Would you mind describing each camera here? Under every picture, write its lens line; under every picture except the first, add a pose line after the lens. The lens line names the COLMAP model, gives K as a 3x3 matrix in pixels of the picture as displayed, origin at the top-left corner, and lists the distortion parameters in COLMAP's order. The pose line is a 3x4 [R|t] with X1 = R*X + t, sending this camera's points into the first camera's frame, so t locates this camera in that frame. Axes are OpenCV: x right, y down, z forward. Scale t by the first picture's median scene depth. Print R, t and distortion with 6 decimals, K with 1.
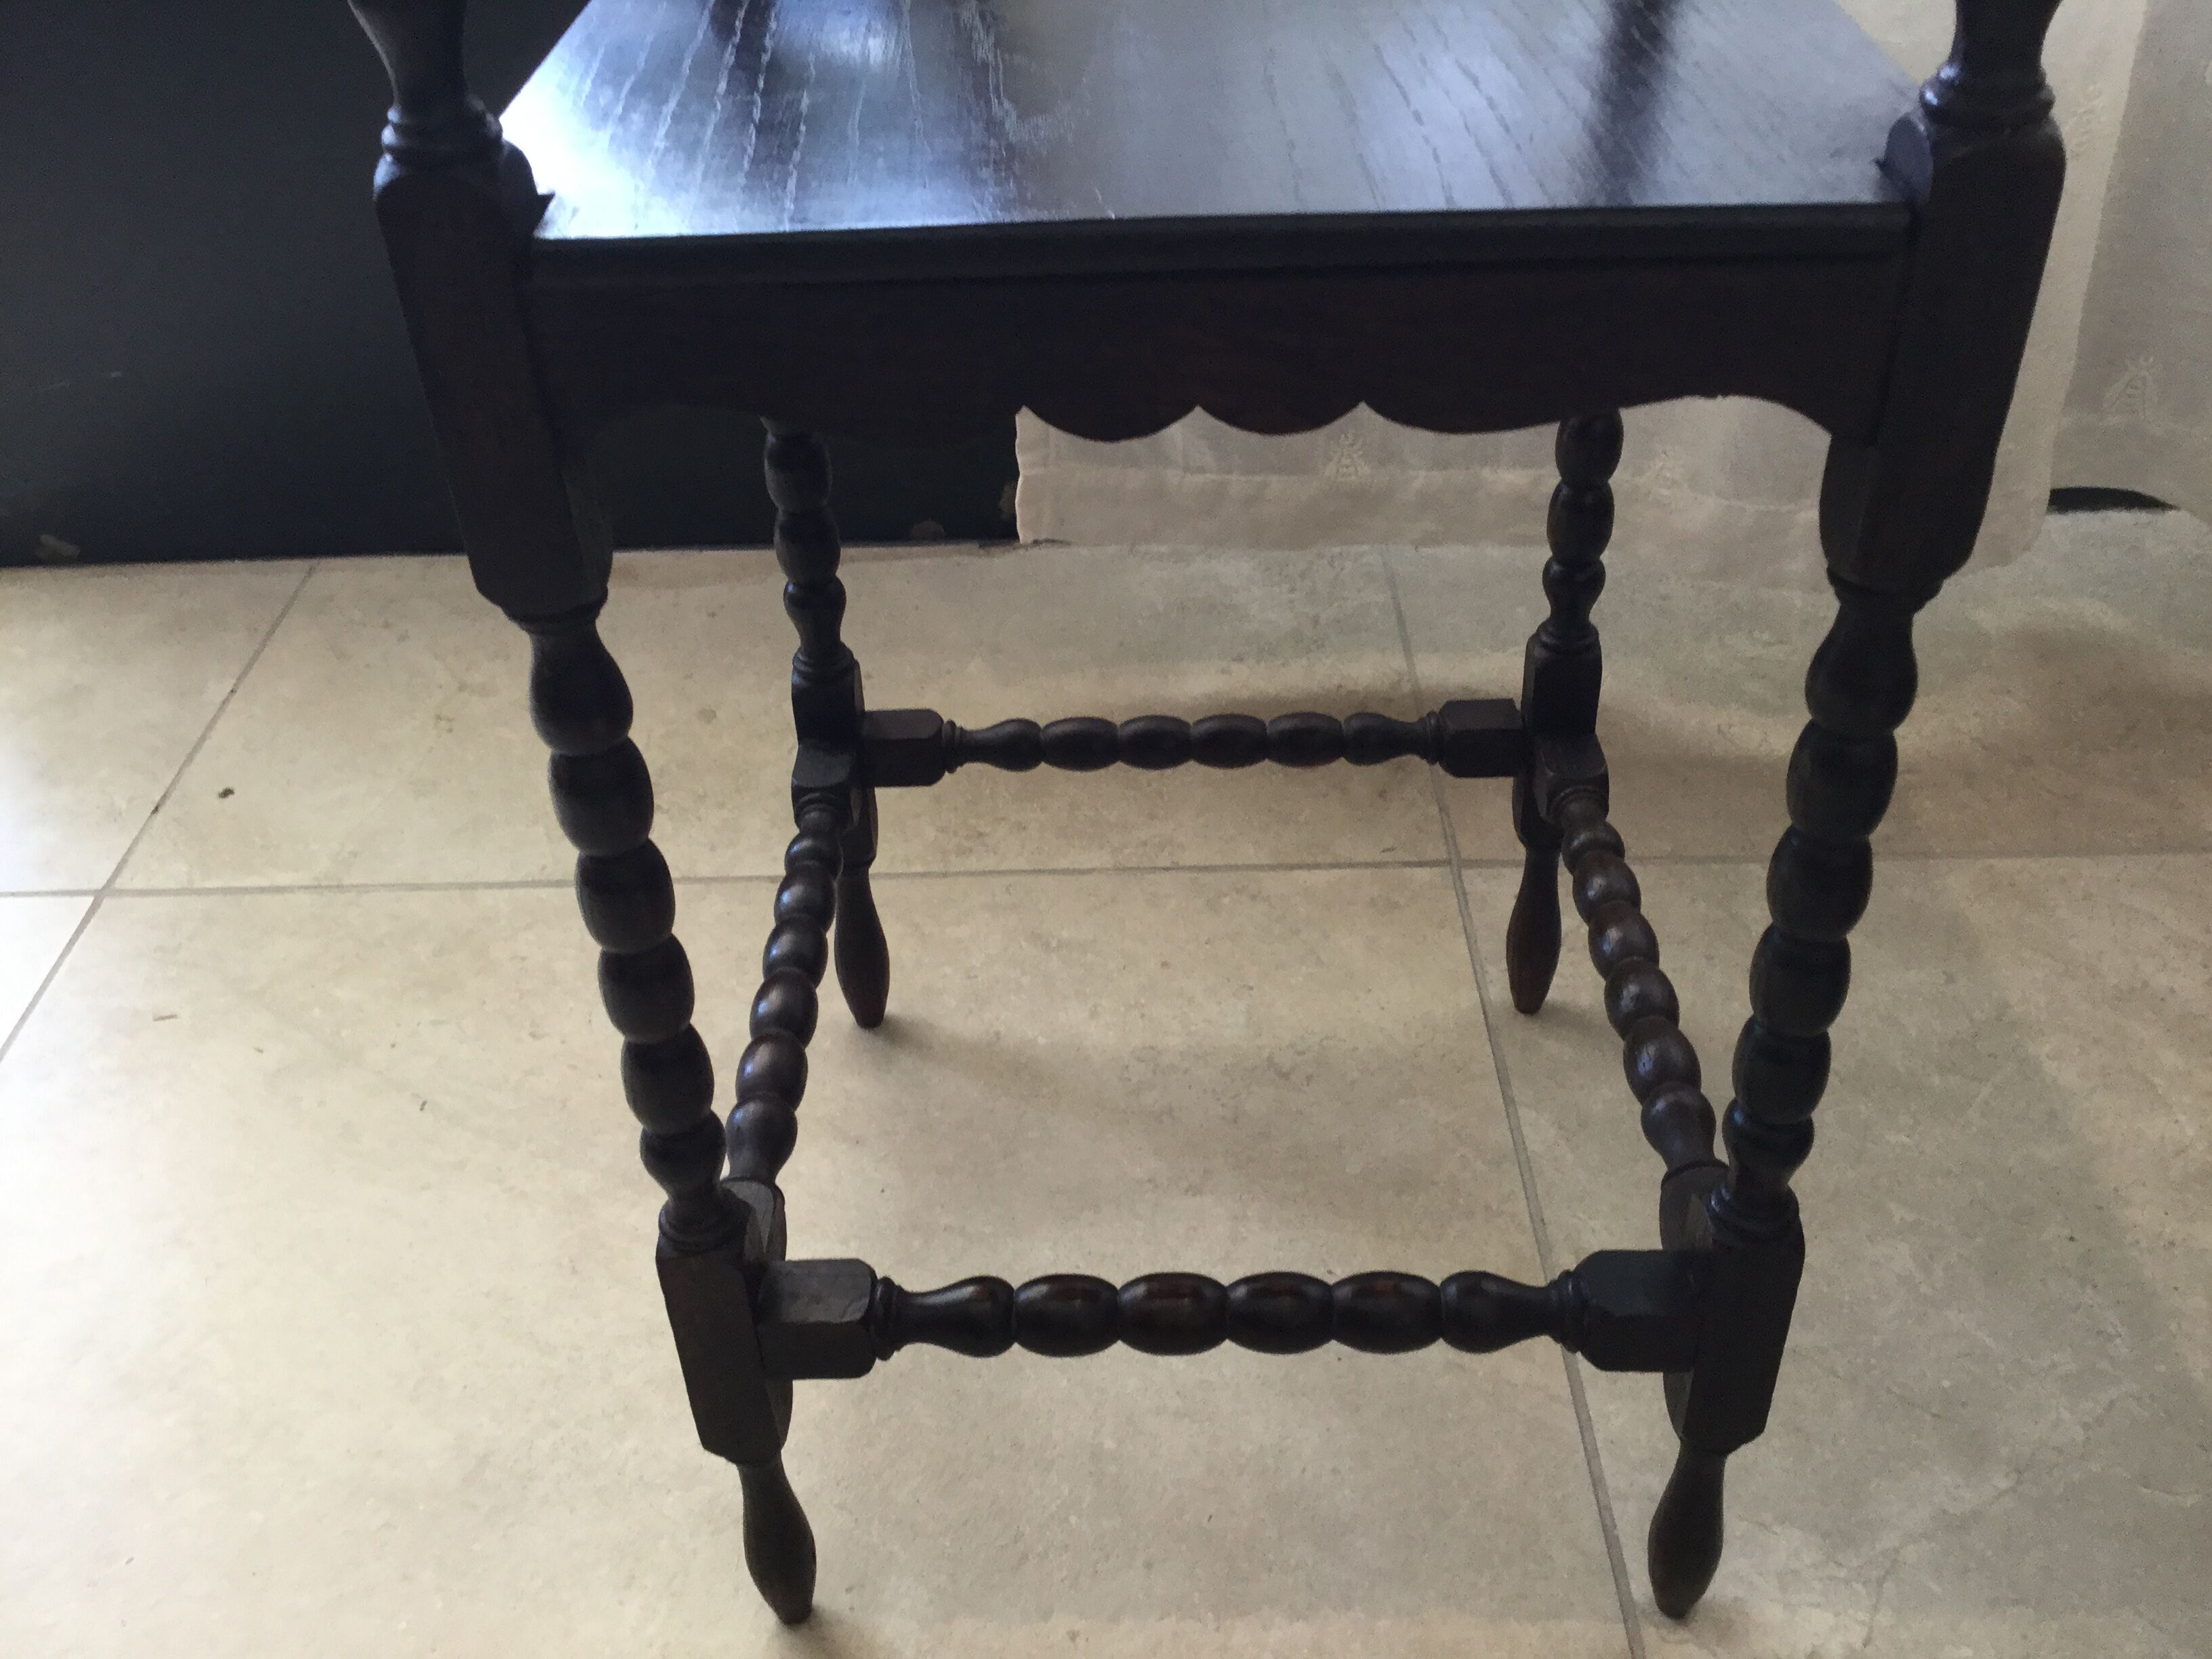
lens RADIAL K [[2043.2, 0, 1107.0], [0, 2043.2, 821.6], [0, 0, 1]] dist [0.004844, 0.000000]
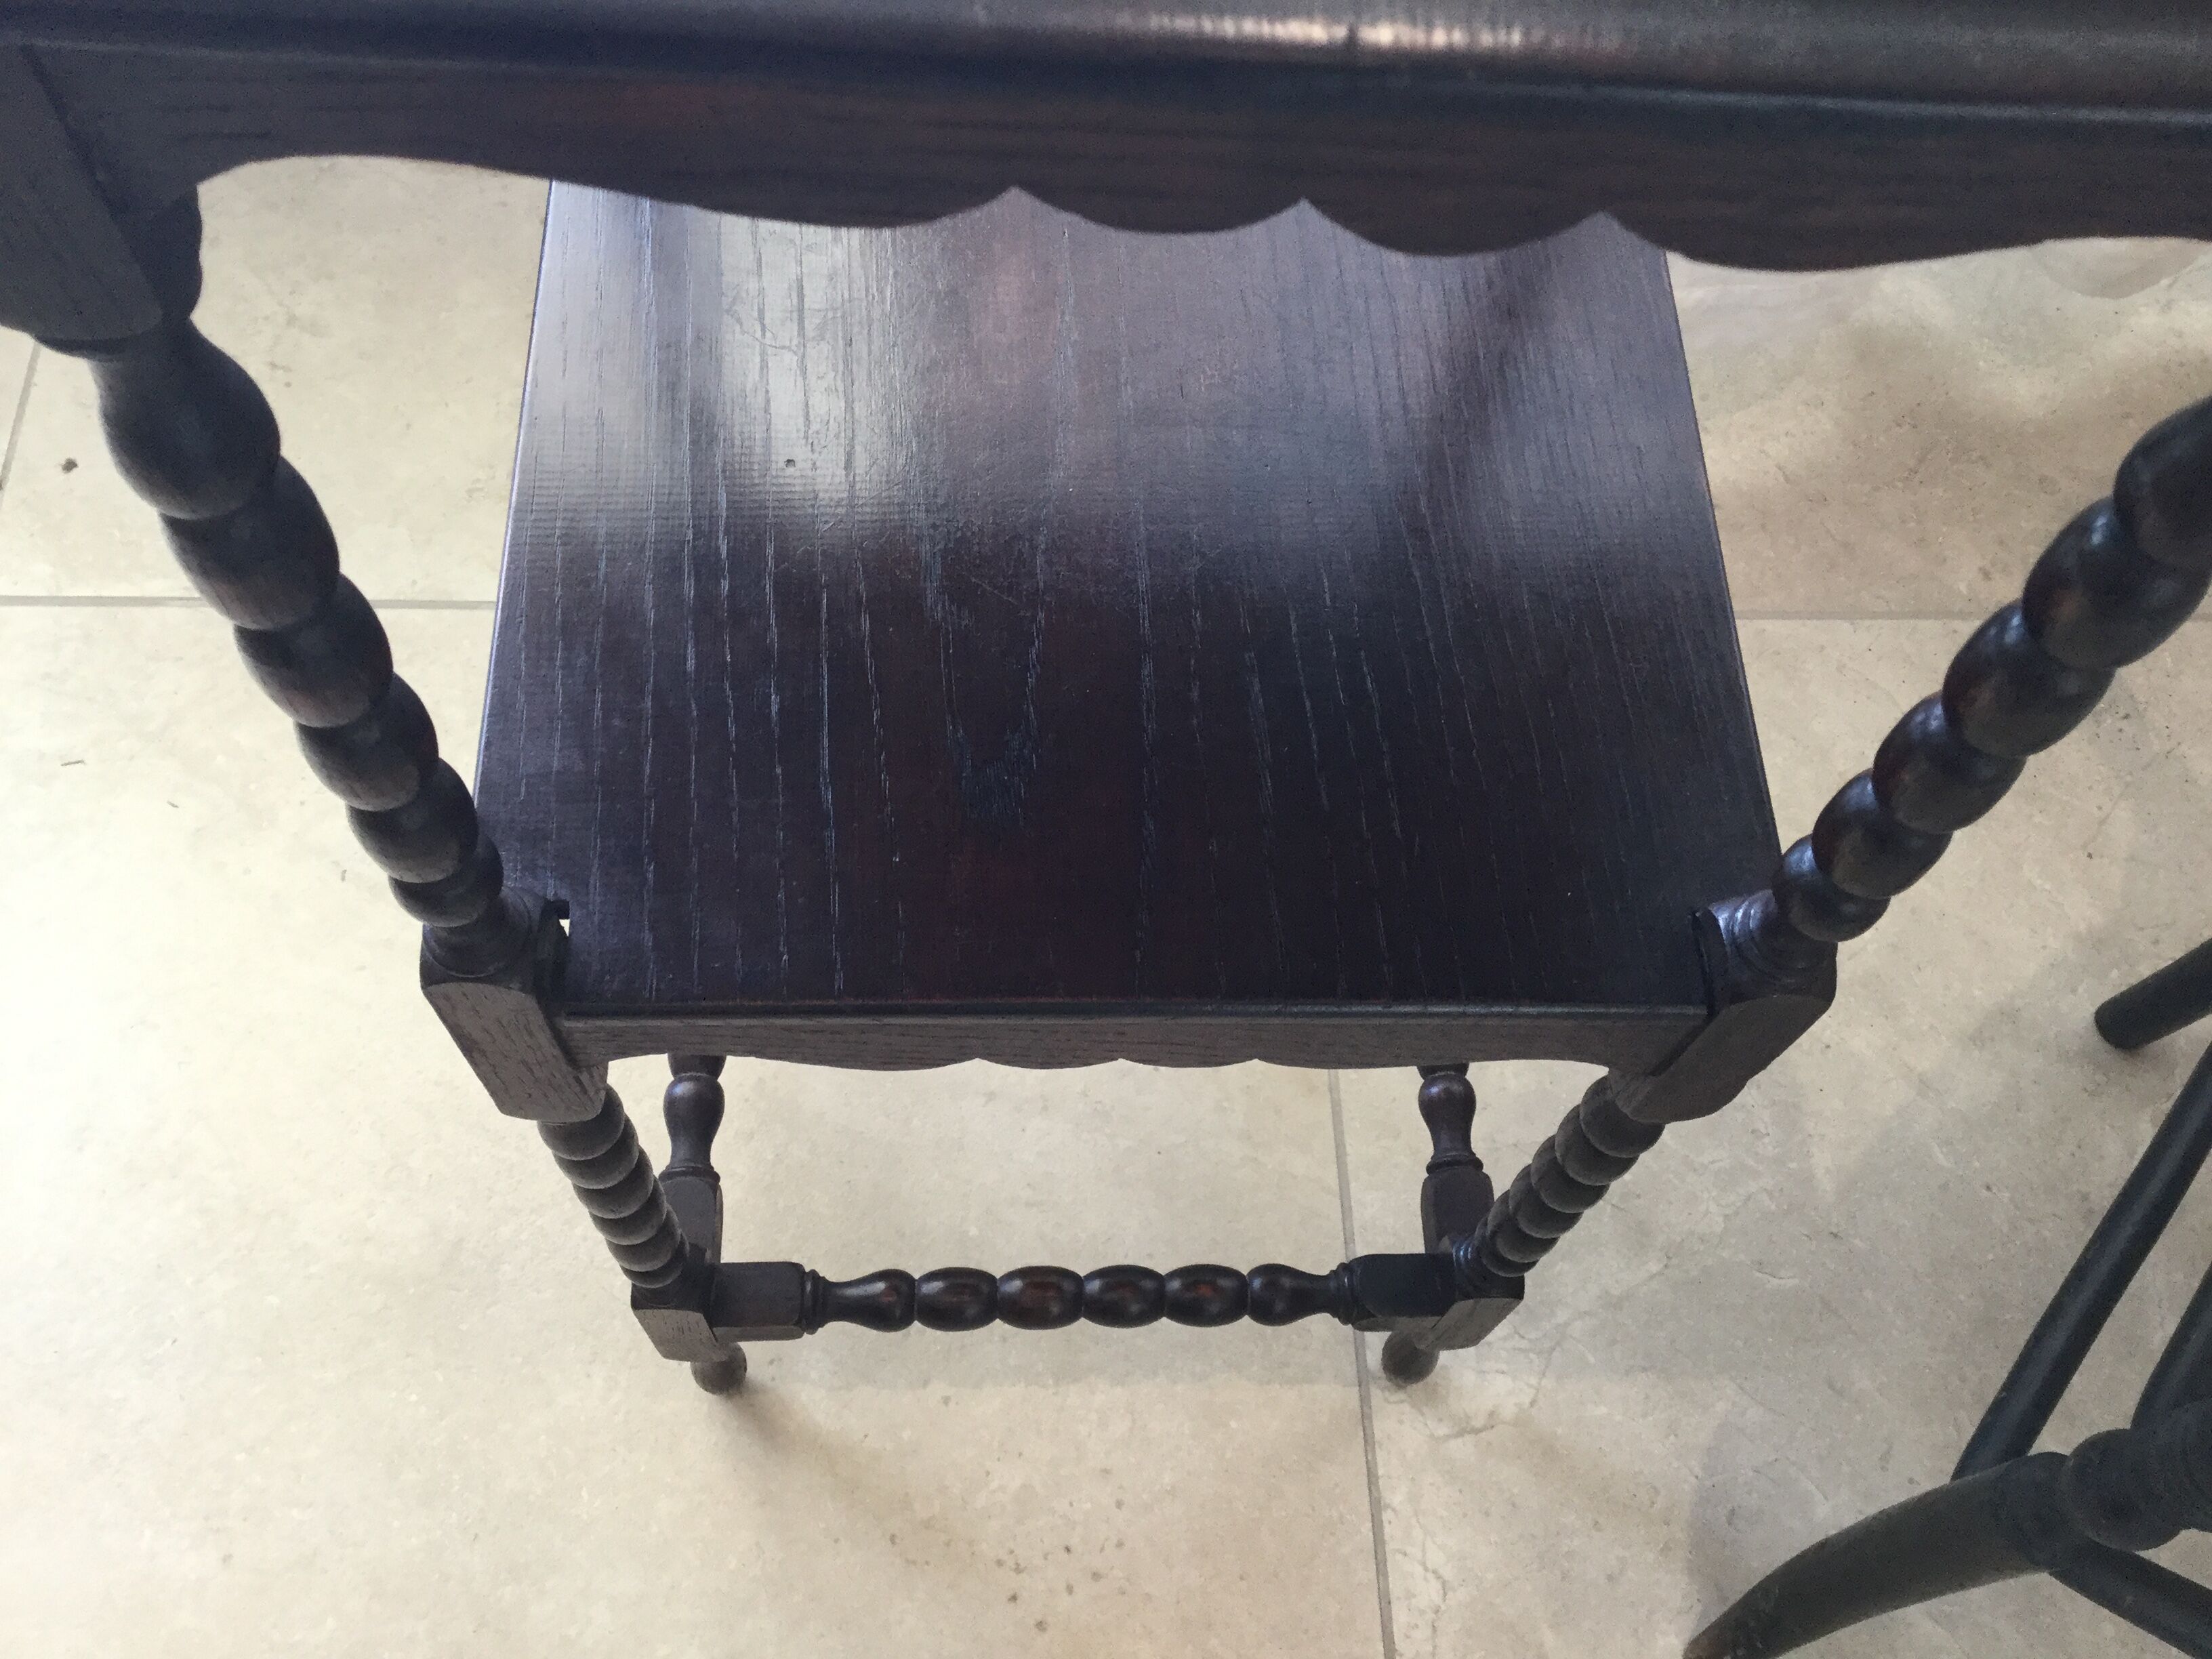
lens RADIAL K [[2043.2, 0, 1120.7], [0, 2043.2, 834.7], [0, 0, 1]] dist [0.004844, 0.000000]
pose [[0.993737, 0.010832, 0.111217, -0.045724], [-0.060677, 0.888081, 0.455664, -0.439207], [-0.093833, -0.459558, 0.883177, 0.000125]]
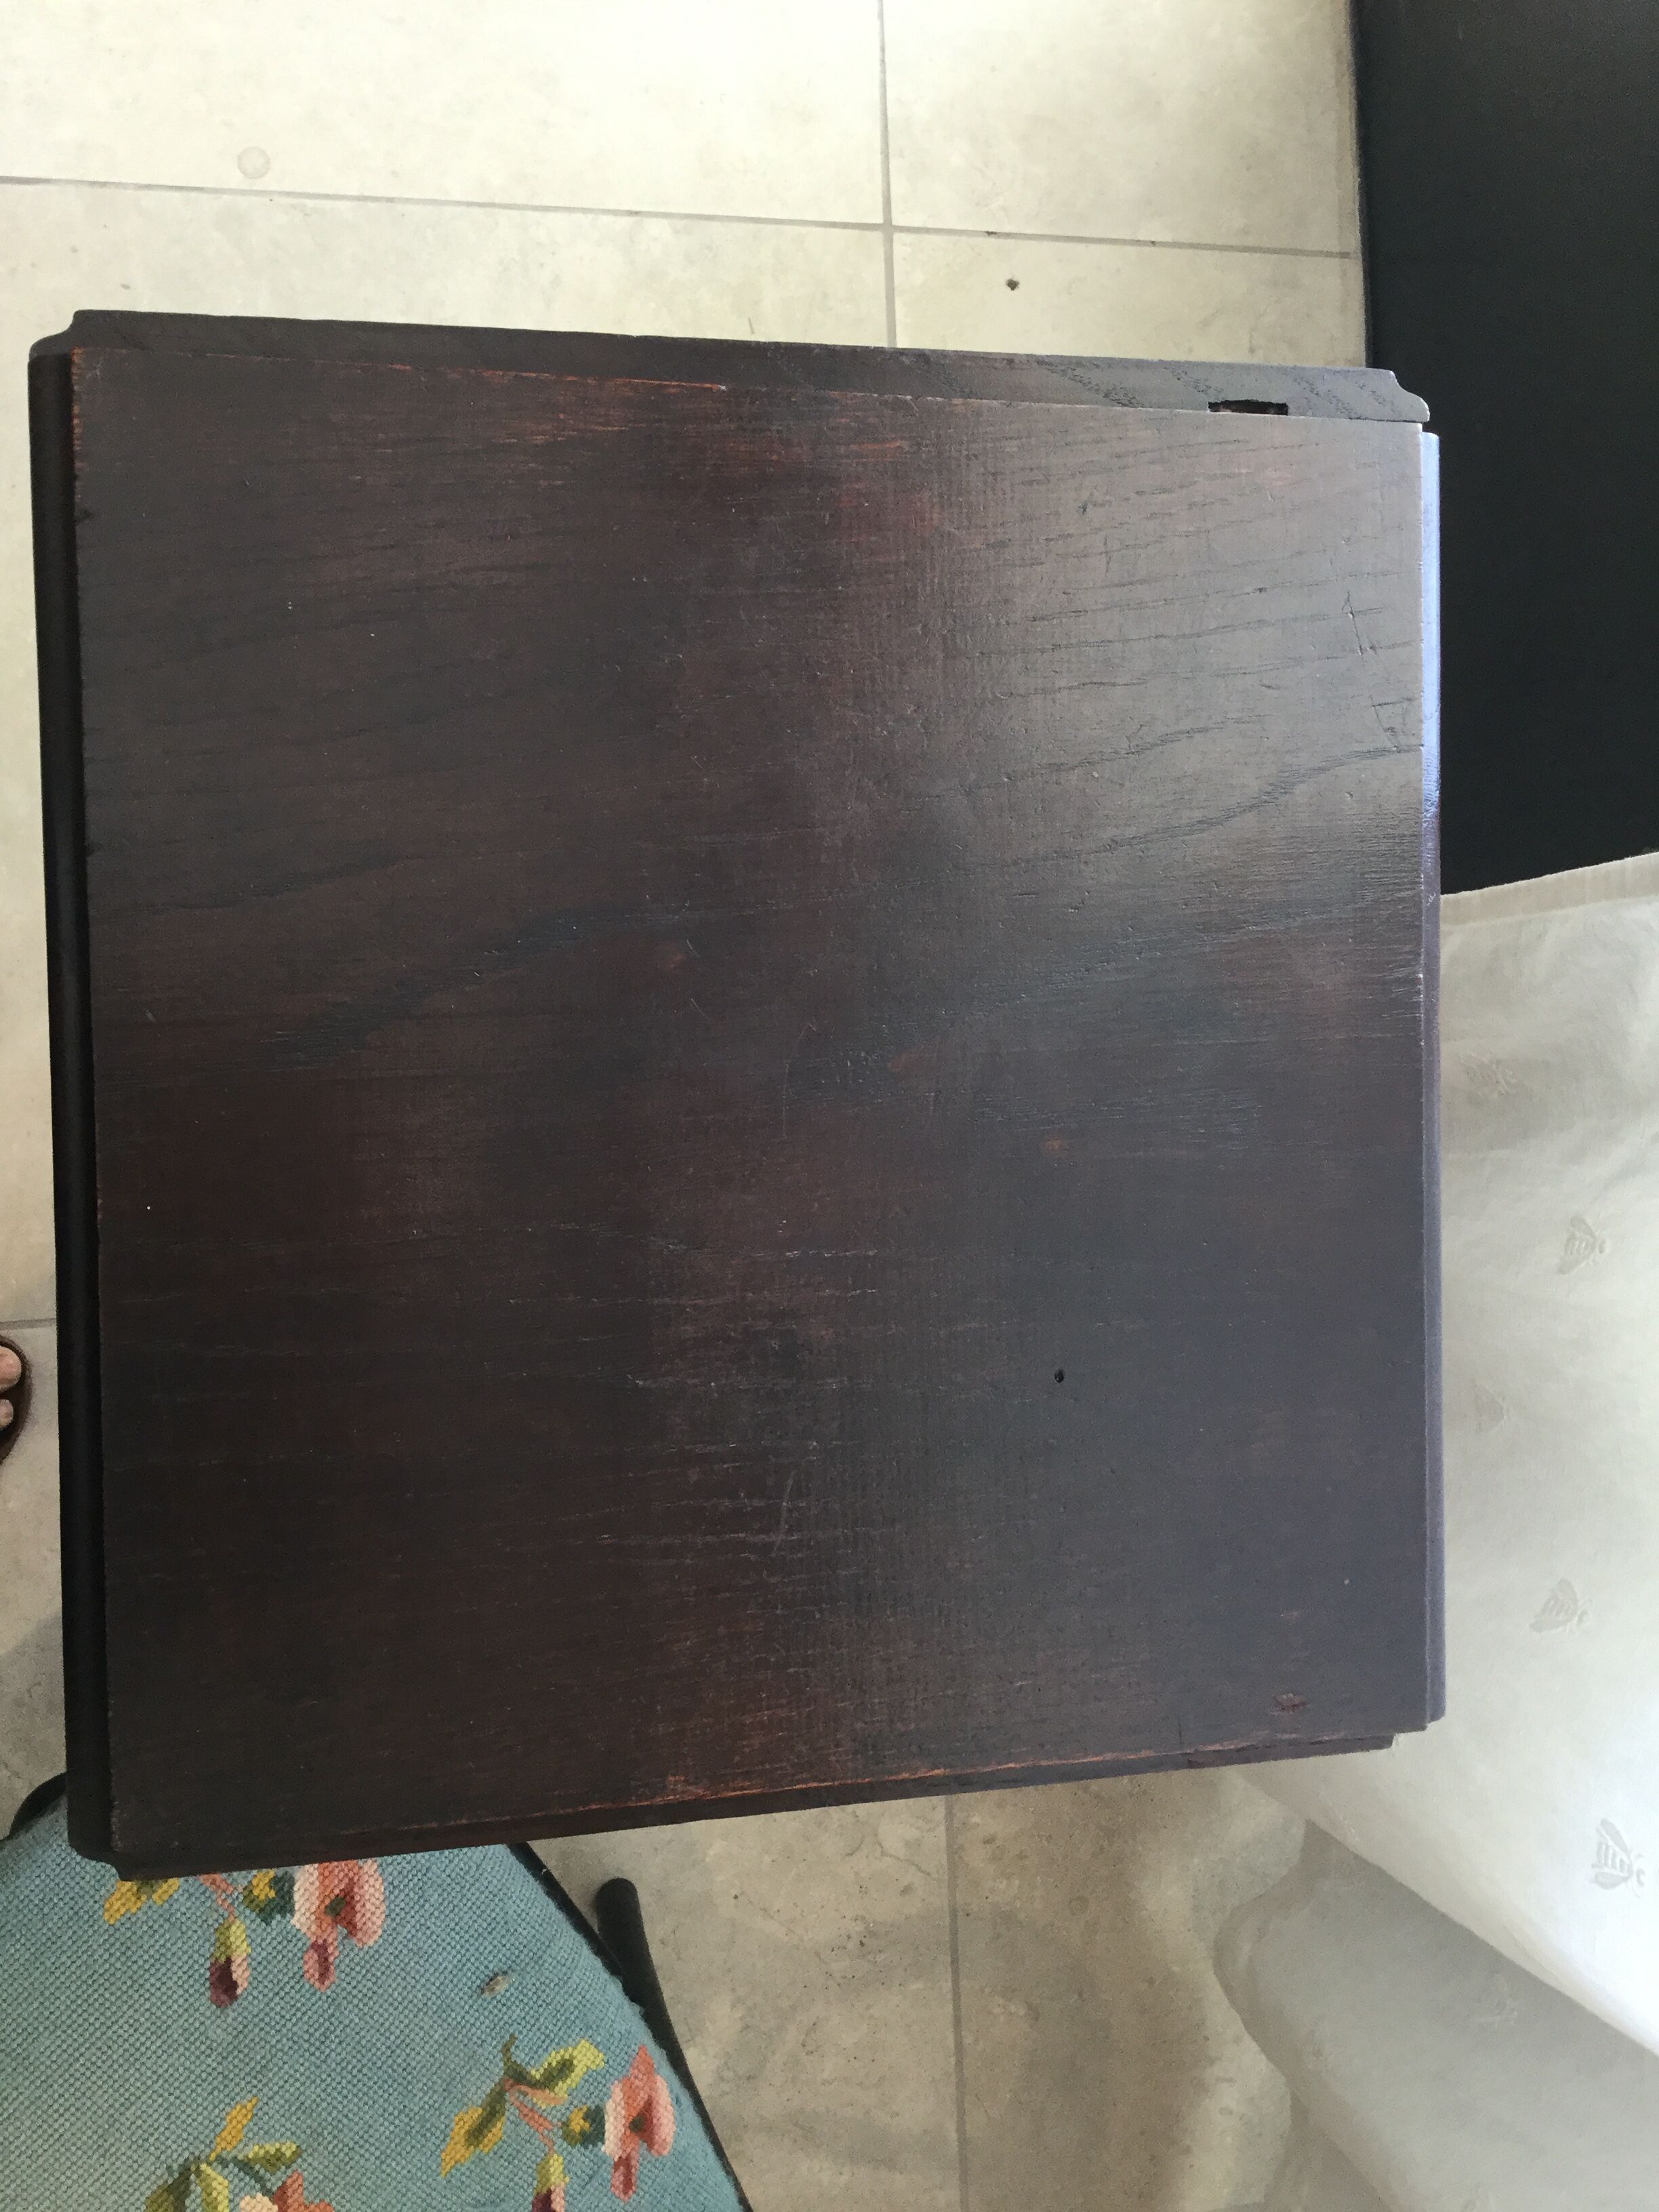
lens RADIAL K [[2043.2, 0, 850.4], [0, 2043.2, 1082.4], [0, 0, 1]] dist [0.004844, 0.000000]
pose [[0.032168, 0.997894, 0.056321, -0.026243], [-0.752943, -0.012863, 0.657959, -0.998323], [0.657299, -0.063571, 0.750944, -0.036954]]
